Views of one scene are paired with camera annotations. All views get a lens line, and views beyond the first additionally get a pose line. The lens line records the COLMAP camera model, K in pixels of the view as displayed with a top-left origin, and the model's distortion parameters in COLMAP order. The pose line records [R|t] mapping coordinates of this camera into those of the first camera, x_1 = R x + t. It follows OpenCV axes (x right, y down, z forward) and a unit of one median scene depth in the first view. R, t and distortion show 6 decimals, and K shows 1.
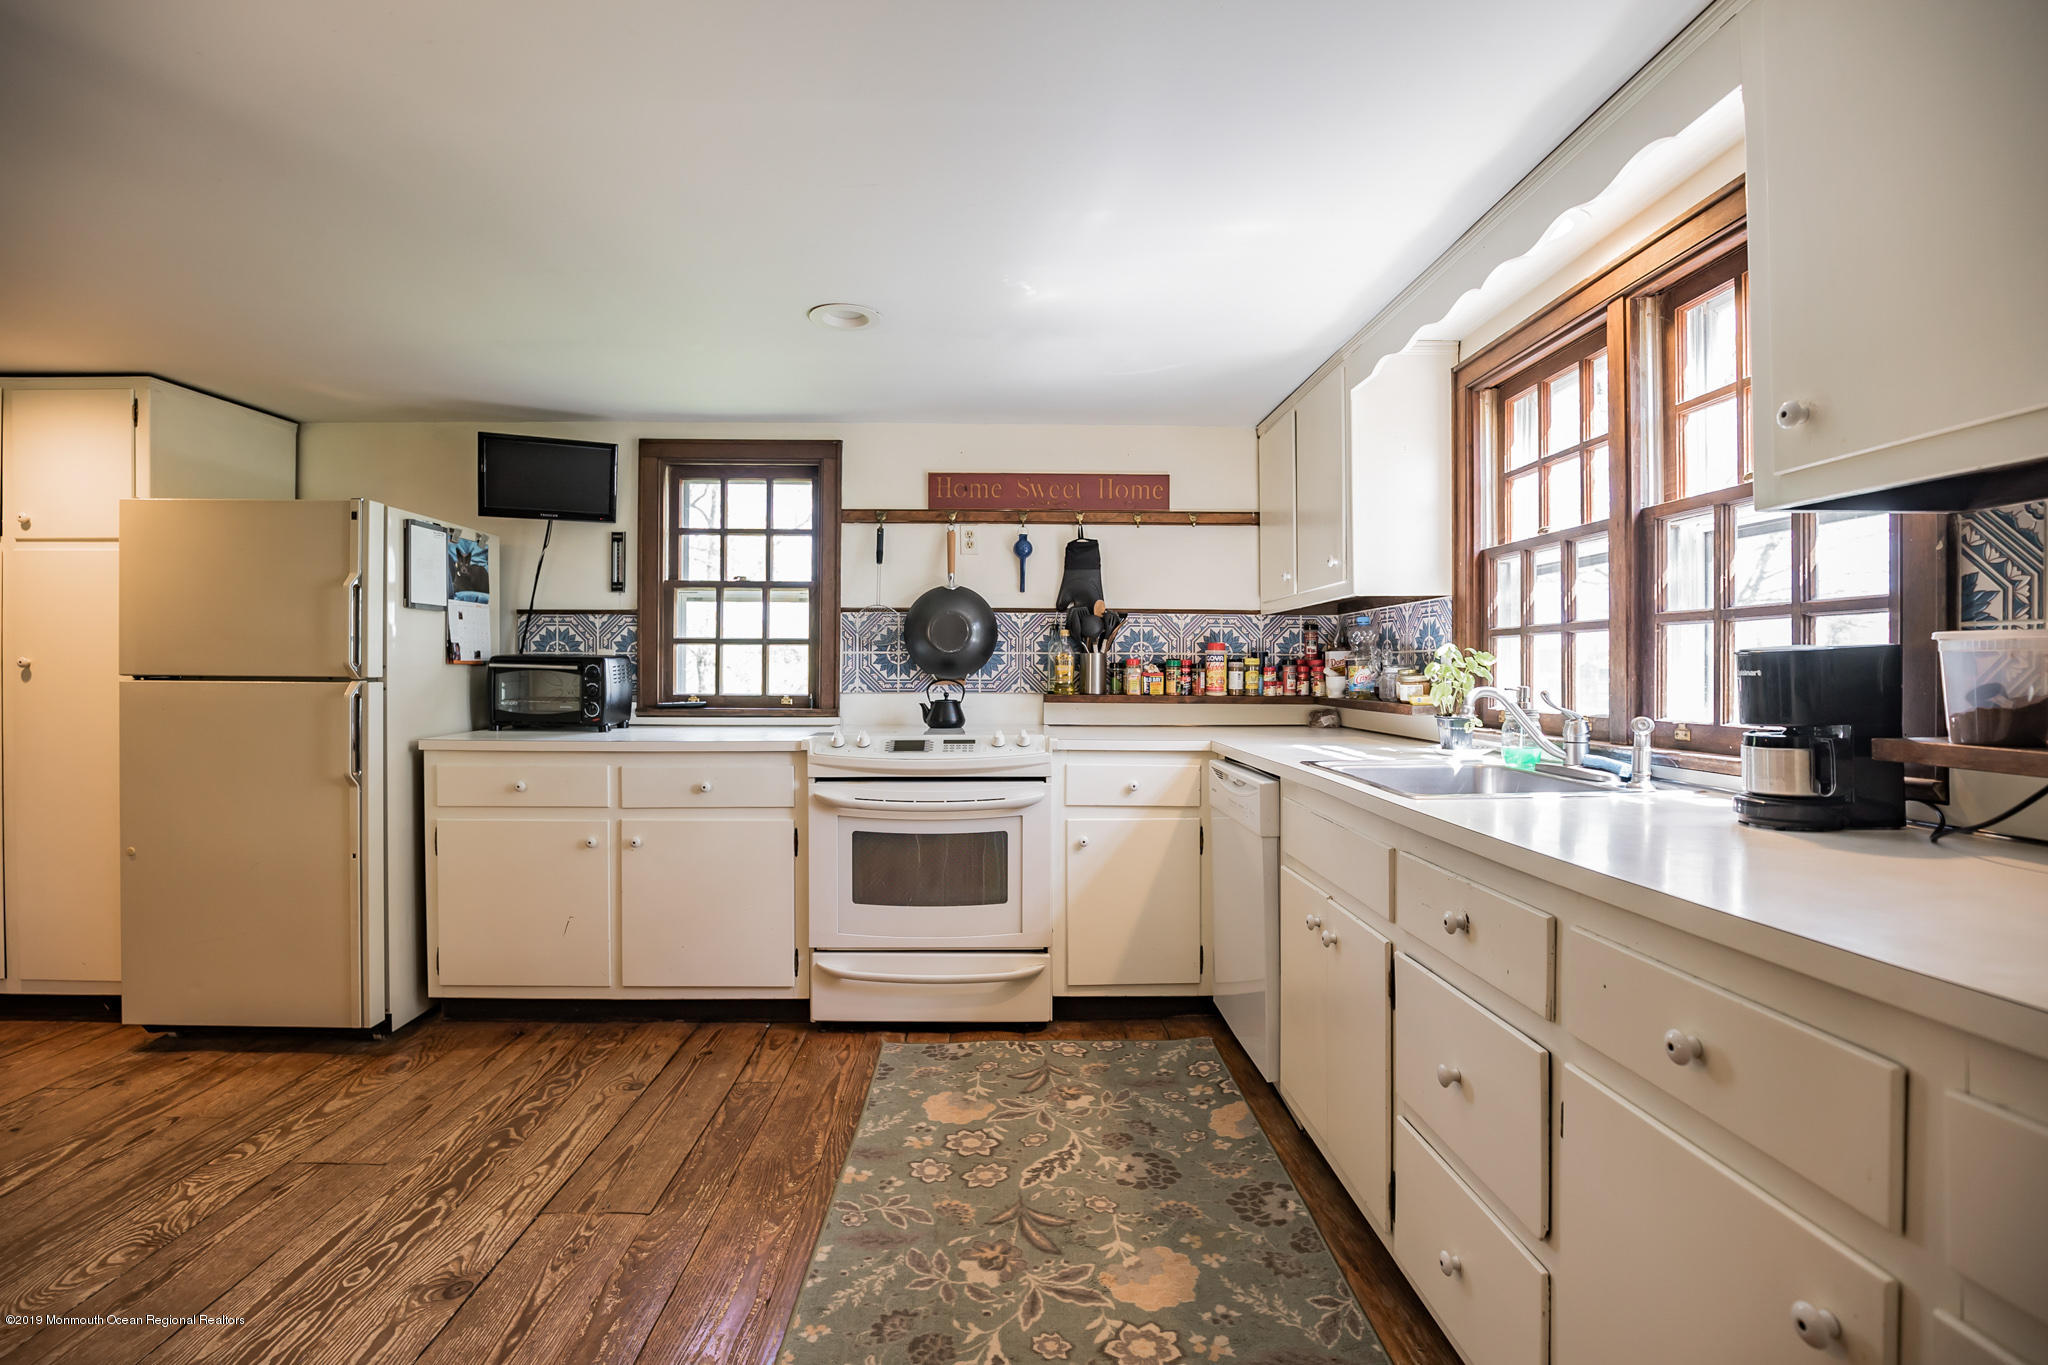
lens RADIAL K [[932.3, 0, 1021.7], [0, 932.3, 680.8], [0, 0, 1]] dist [-0.024535, -0.000049]
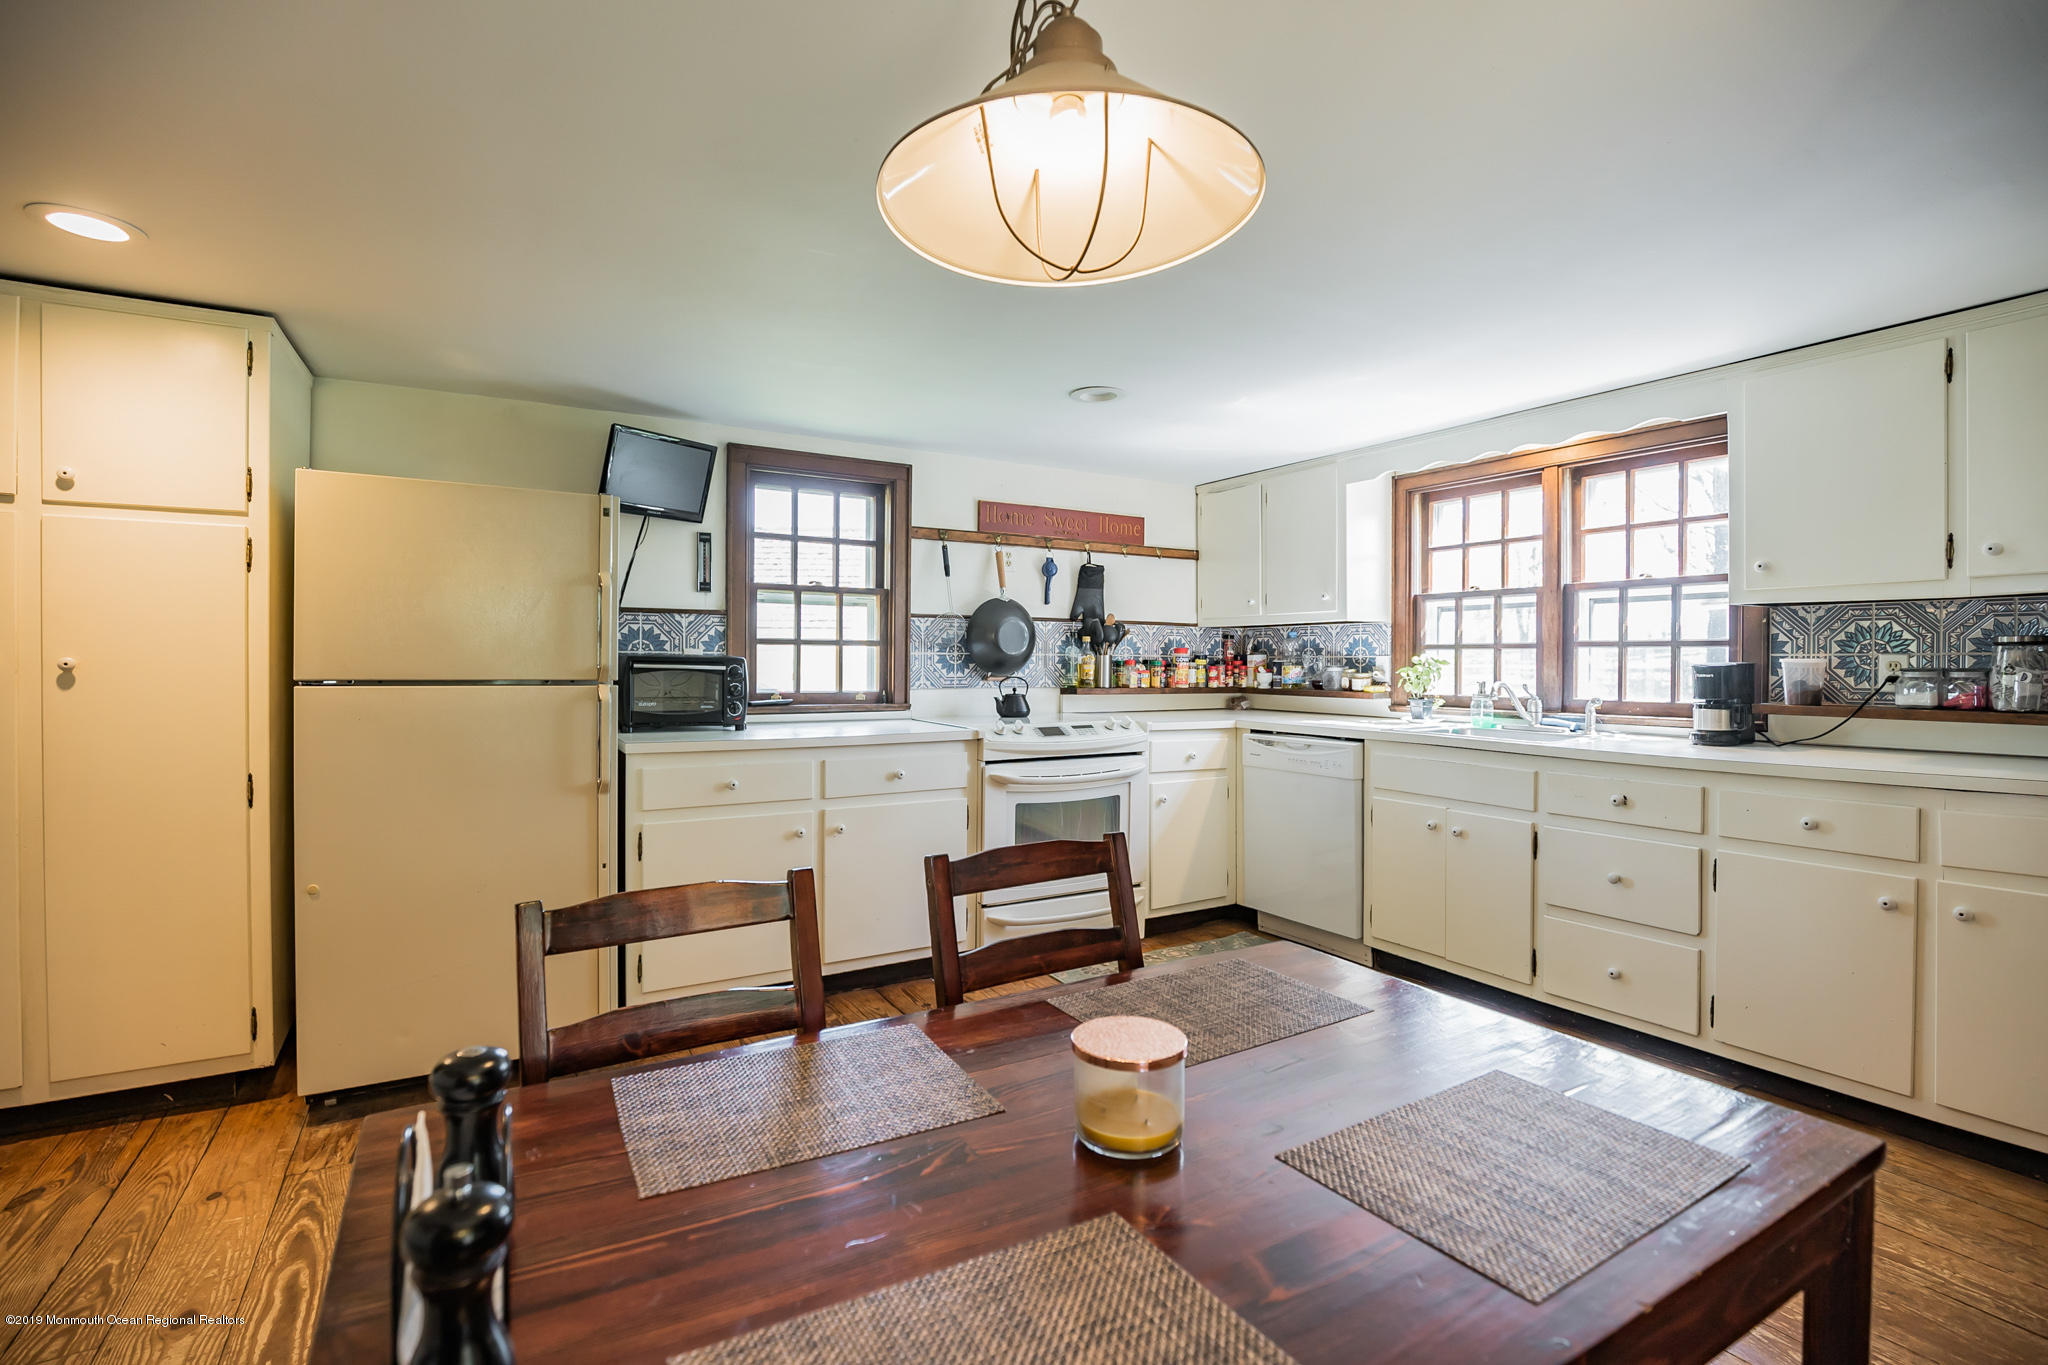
lens RADIAL K [[932.3, 0, 995.2], [0, 932.3, 678.7], [0, 0, 1]] dist [-0.024535, -0.000049]
pose [[0.876211, -0.007605, 0.481868, -0.665350], [0.003265, 0.999946, 0.009846, -0.010668], [-0.481917, -0.007054, 0.876188, -0.038710]]
